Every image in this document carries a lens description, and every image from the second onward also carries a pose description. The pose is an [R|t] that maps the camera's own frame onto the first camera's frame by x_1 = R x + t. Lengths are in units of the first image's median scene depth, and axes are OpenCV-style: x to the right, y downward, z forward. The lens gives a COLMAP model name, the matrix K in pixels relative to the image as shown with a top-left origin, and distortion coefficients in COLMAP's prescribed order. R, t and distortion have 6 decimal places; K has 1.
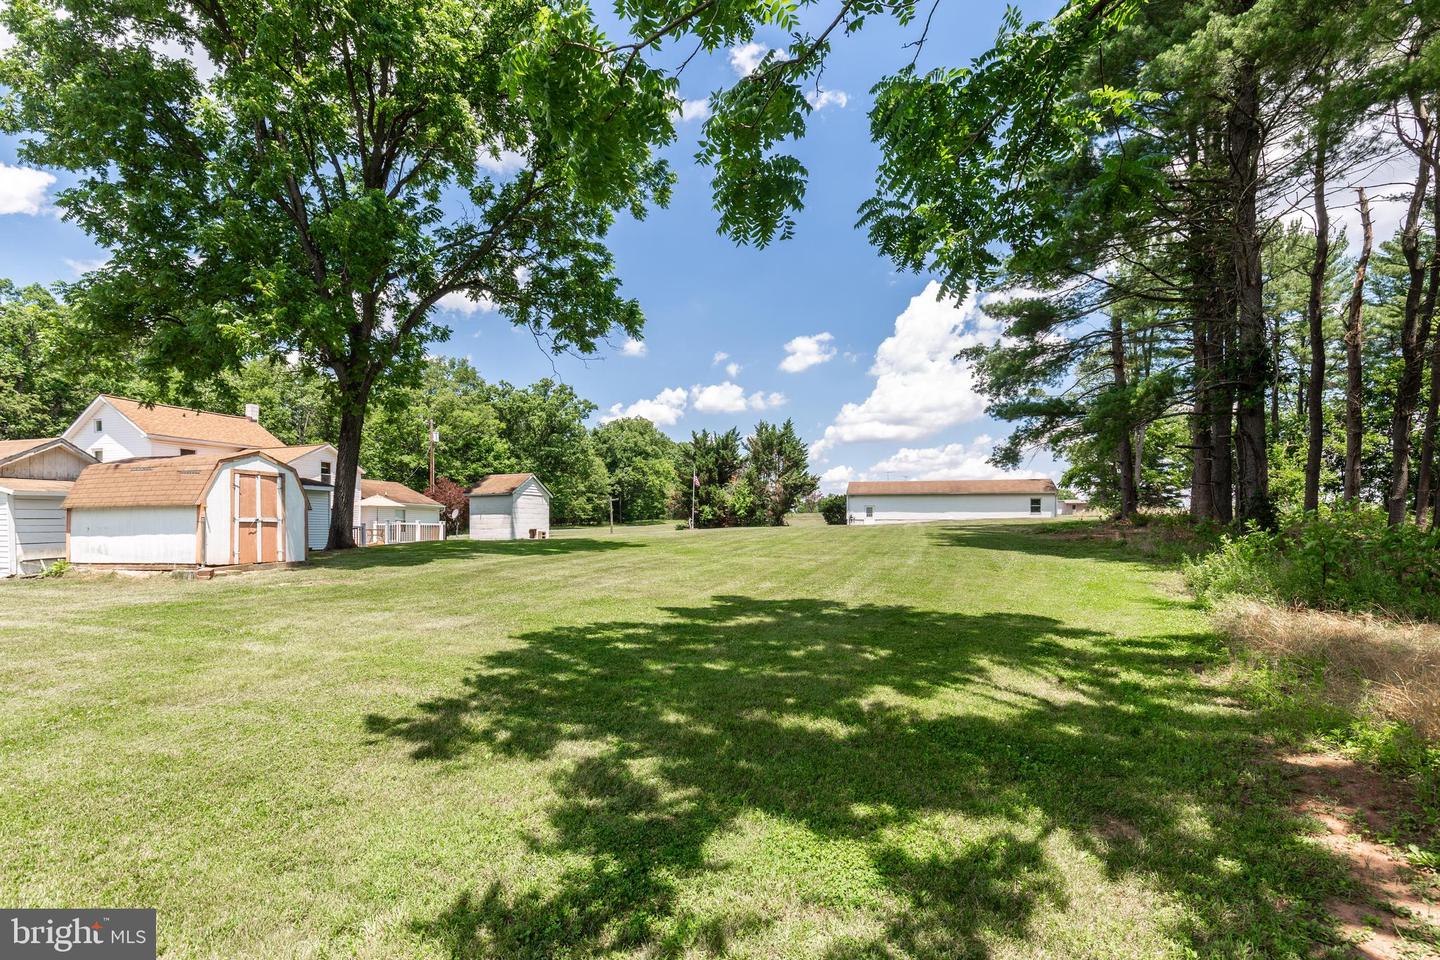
lens RADIAL K [[660.0, 0, 726.1], [0, 660.0, 533.8], [0, 0, 1]] dist [0.014379, -0.003245]
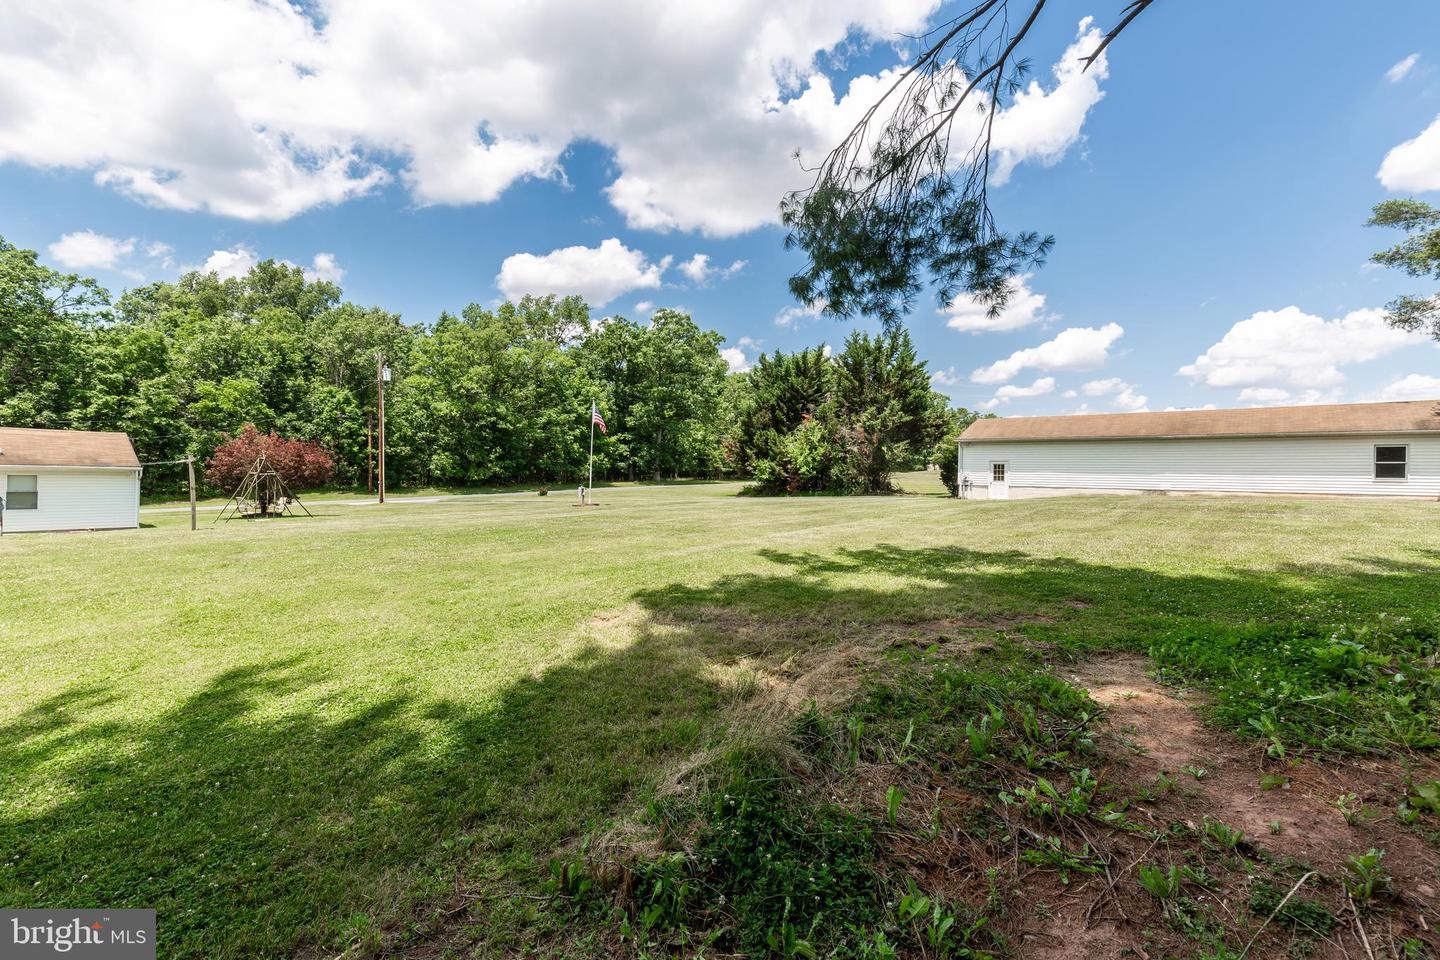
lens RADIAL K [[660.0, 0, 720.8], [0, 660.0, 471.8], [0, 0, 1]] dist [0.014379, -0.003245]
pose [[0.909536, 0.007838, -0.415551, 0.204450], [-0.013487, 0.999852, -0.010660, -0.021546], [0.415406, 0.015300, 0.909507, 0.348345]]
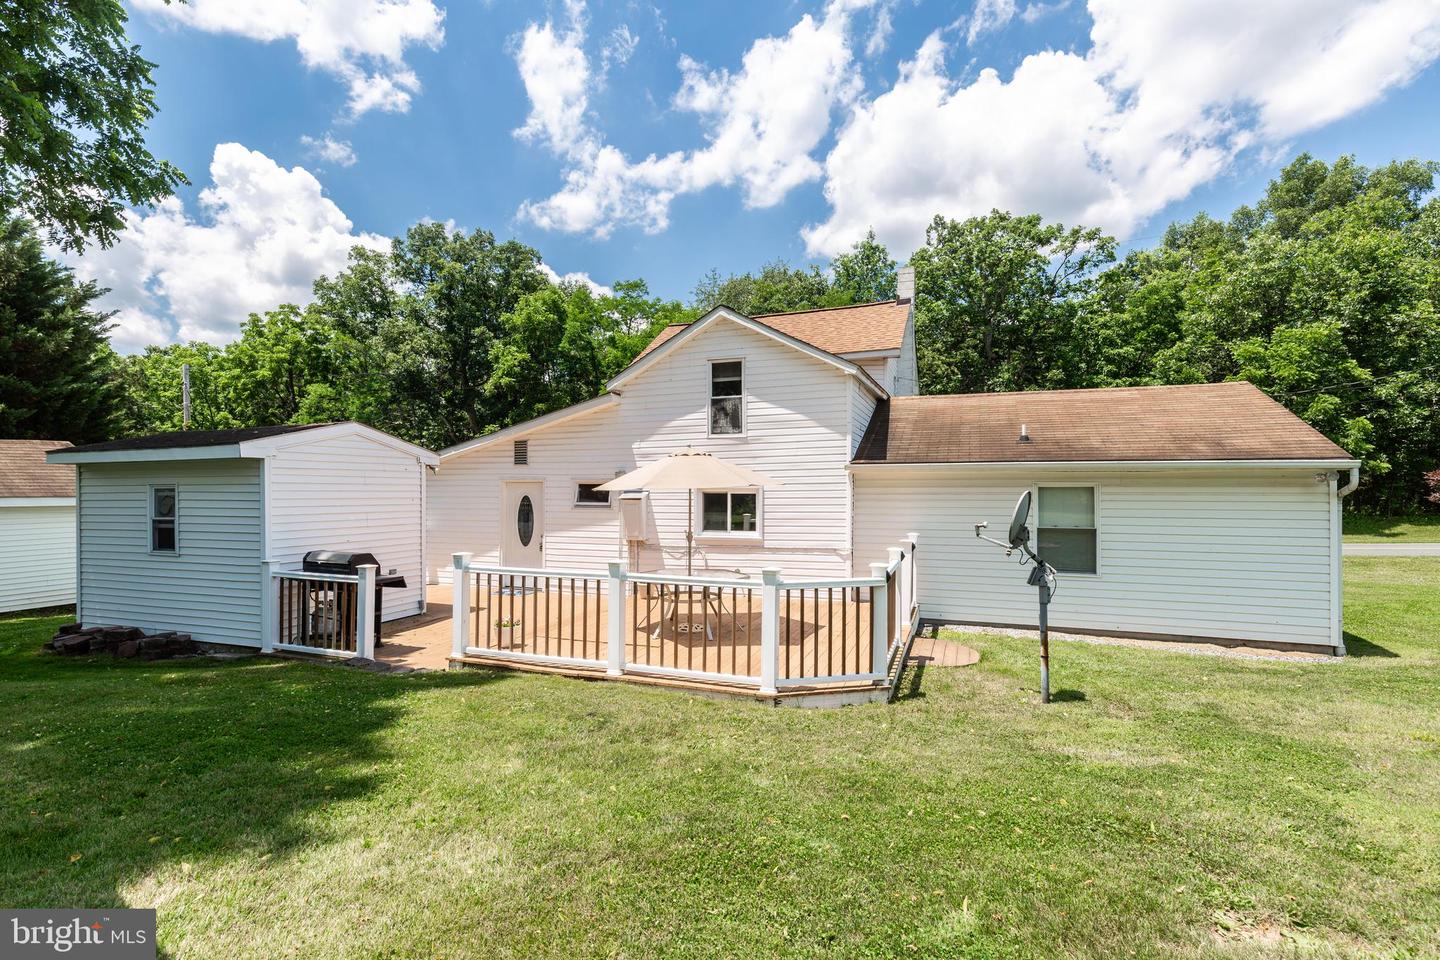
lens RADIAL K [[660.0, 0, 718.8], [0, 660.0, 495.9], [0, 0, 1]] dist [0.014379, -0.003245]
pose [[-0.079282, 0.008228, -0.996818, -0.112147], [-0.000332, 0.999966, 0.008280, -0.018214], [0.996852, 0.000987, -0.079277, 0.447645]]
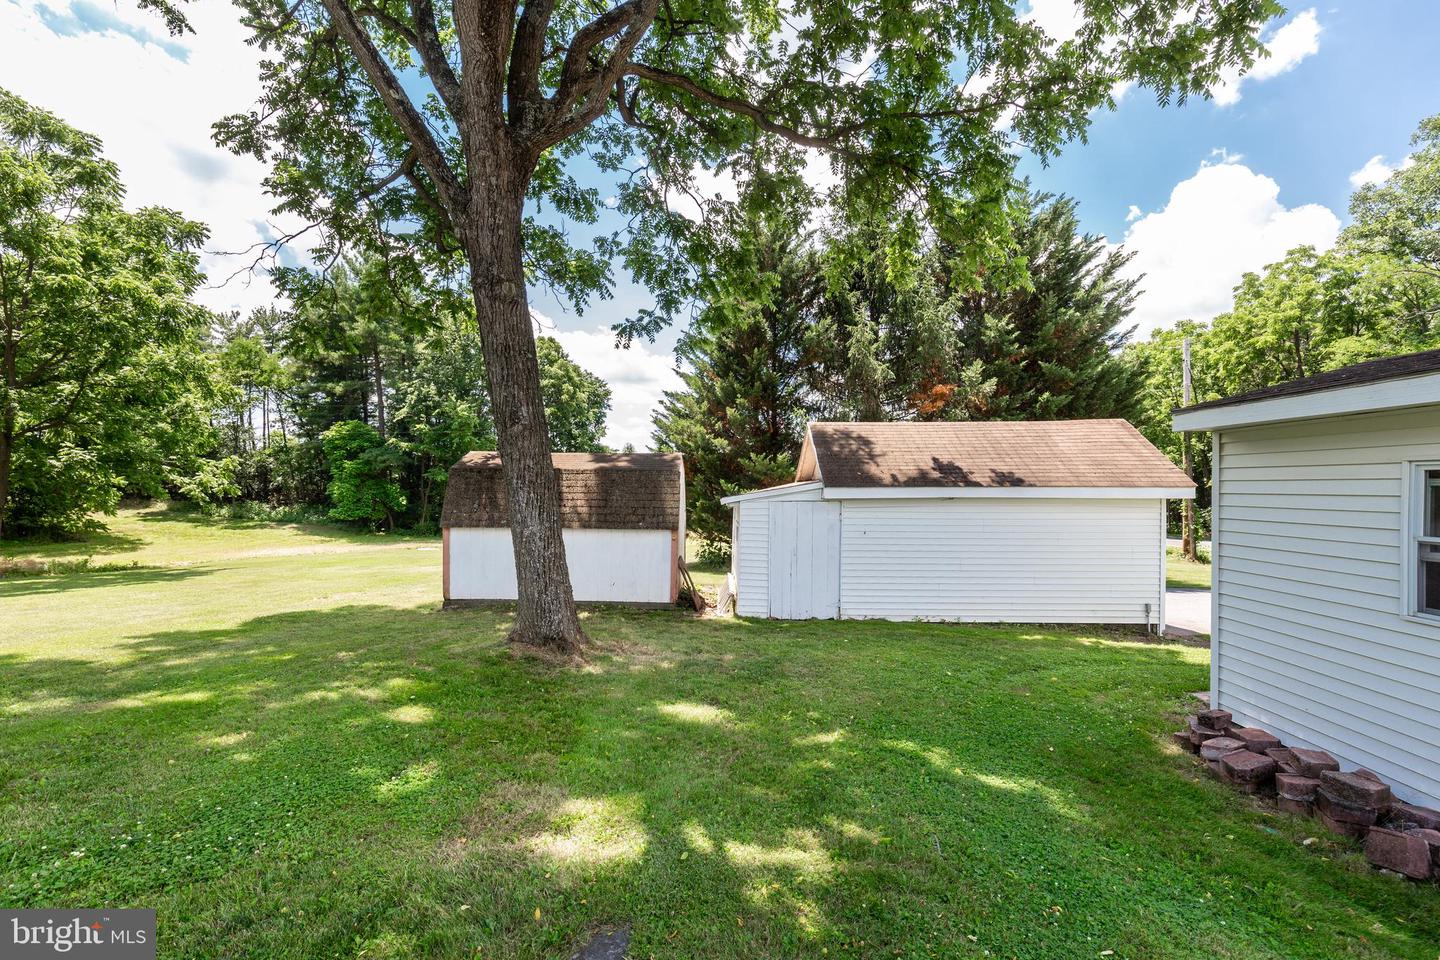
lens RADIAL K [[660.0, 0, 691.1], [0, 660.0, 475.9], [0, 0, 1]] dist [0.014379, -0.003245]
pose [[-0.976007, -0.003129, -0.217718, -0.156392], [-0.001515, 0.999970, -0.007582, -0.017594], [0.217736, -0.007070, -0.975982, 0.375468]]
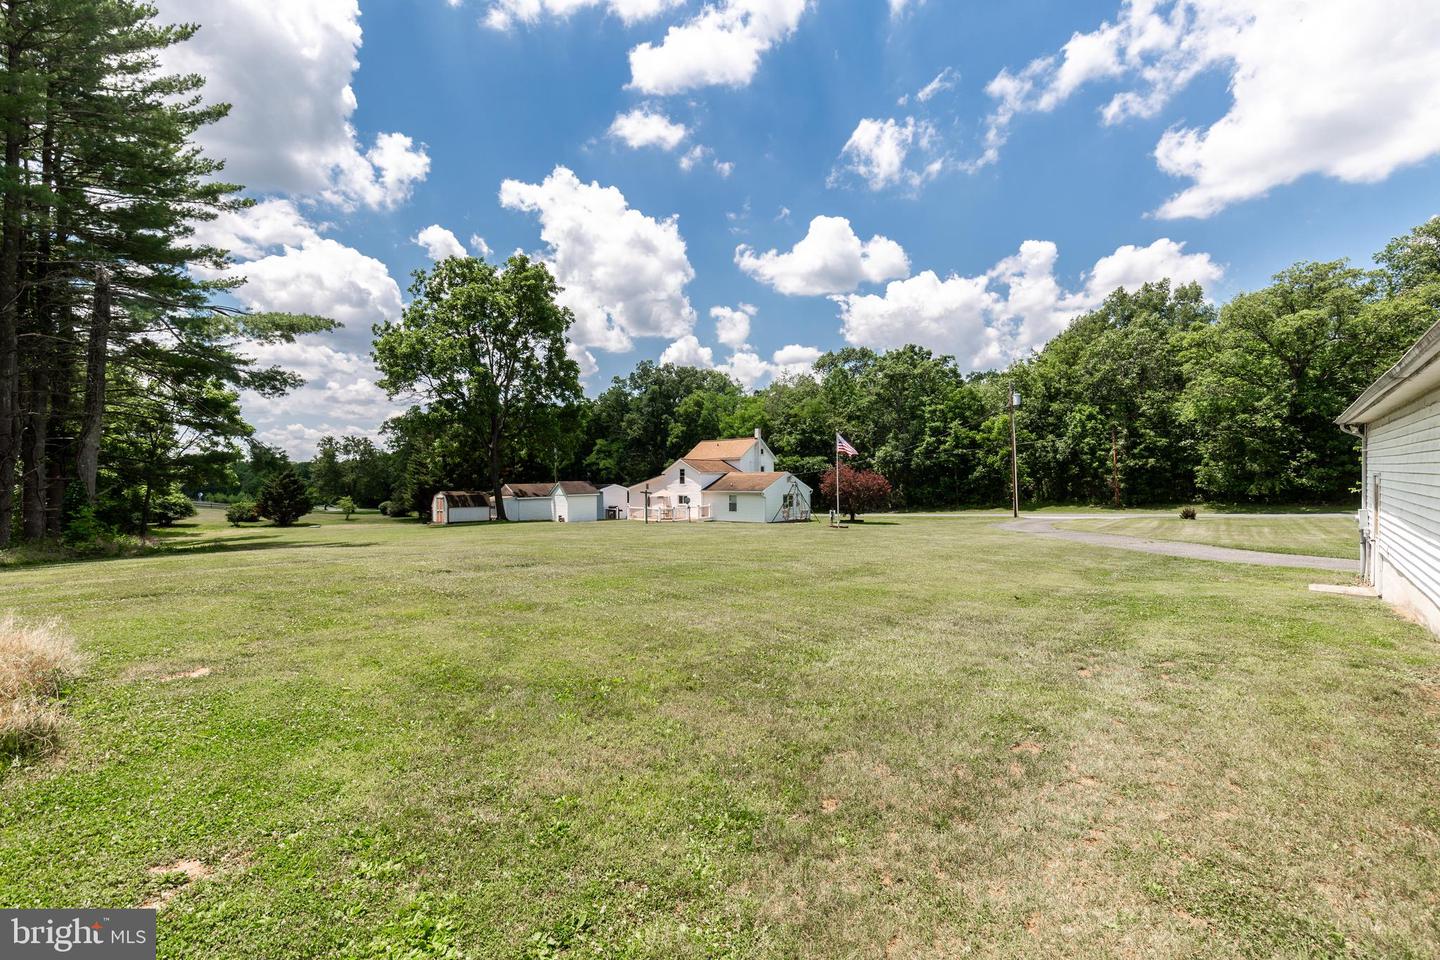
lens RADIAL K [[700.3, 0, 720.9], [0, 700.3, 476.1], [0, 0, 1]] dist [-0.023550, -0.000200]
pose [[-0.419388, 0.001565, -0.907806, 0.432276], [0.007948, 0.999967, -0.001948, -0.038153], [0.907772, -0.008032, -0.419386, 0.806963]]
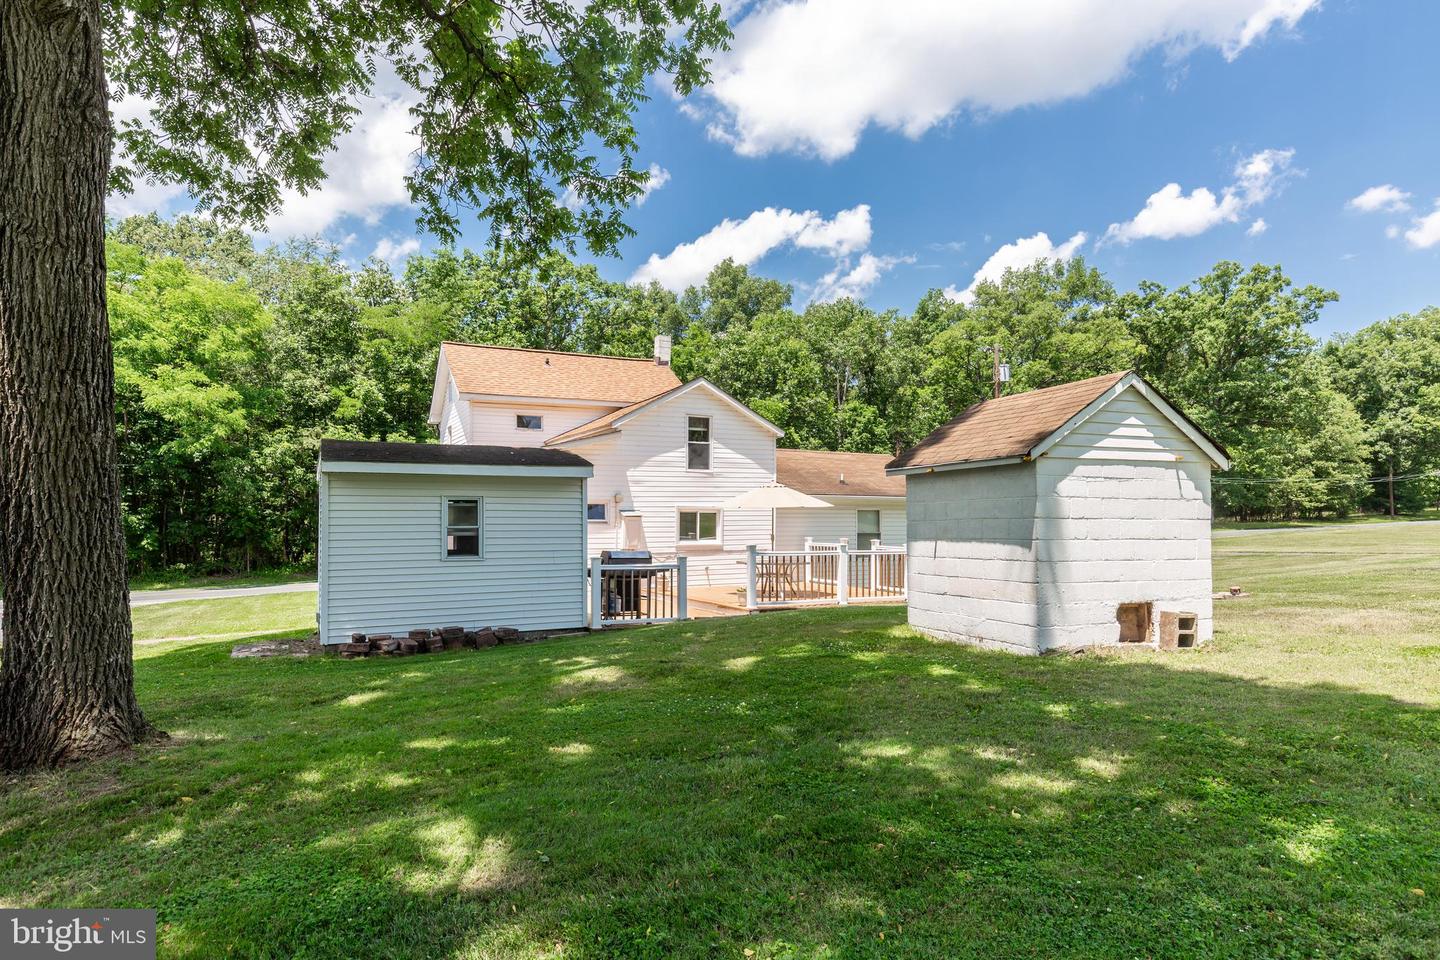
lens RADIAL K [[838.3, 0, 715.0], [0, 838.3, 502.6], [0, 0, 1]] dist [0.006059, 0.001152]
pose [[0.682825, -0.018830, -0.730339, -0.066653], [-0.000399, 0.999658, -0.026147, -0.013665], [0.730582, 0.018145, 0.682584, 0.259785]]
